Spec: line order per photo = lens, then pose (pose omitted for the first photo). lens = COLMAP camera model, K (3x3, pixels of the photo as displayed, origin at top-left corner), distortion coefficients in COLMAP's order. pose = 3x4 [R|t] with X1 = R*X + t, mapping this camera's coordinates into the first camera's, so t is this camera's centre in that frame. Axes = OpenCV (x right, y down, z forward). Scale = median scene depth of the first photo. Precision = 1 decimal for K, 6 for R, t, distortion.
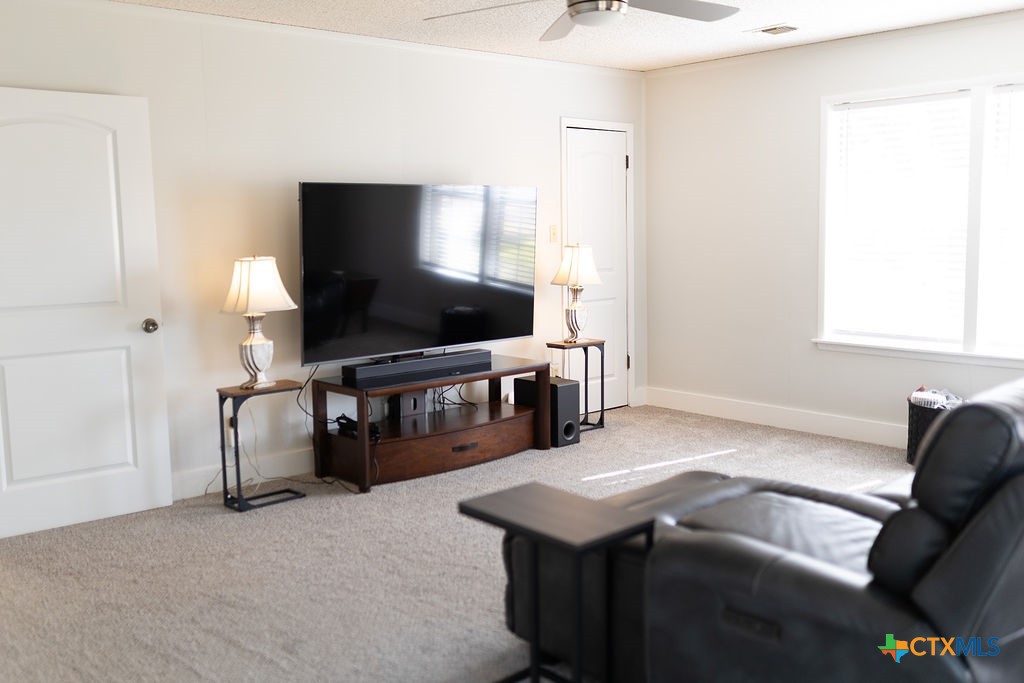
lens RADIAL K [[966.8, 0, 512.0], [0, 966.8, 337.8], [0, 0, 1]] dist [0.010935, 0.000000]
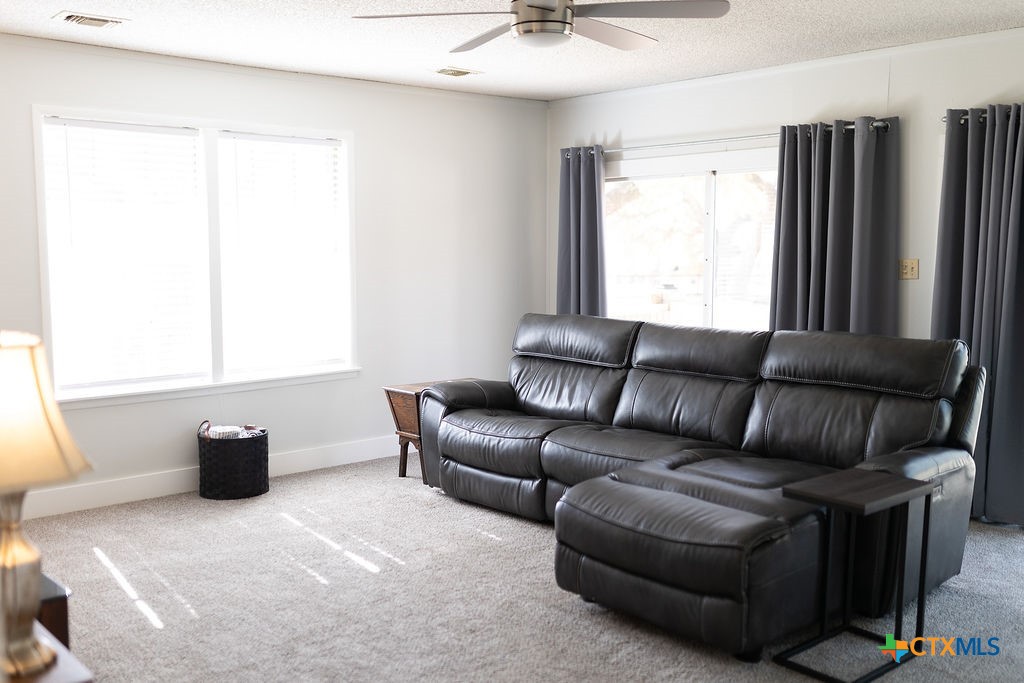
lens RADIAL K [[966.8, 0, 512.0], [0, 966.8, 346.6], [0, 0, 1]] dist [0.010935, 0.000000]
pose [[0.002546, -0.088614, 0.996063, -0.561661], [0.116654, 0.989292, 0.087714, -0.078125], [-0.993169, 0.115972, 0.012856, 0.671947]]
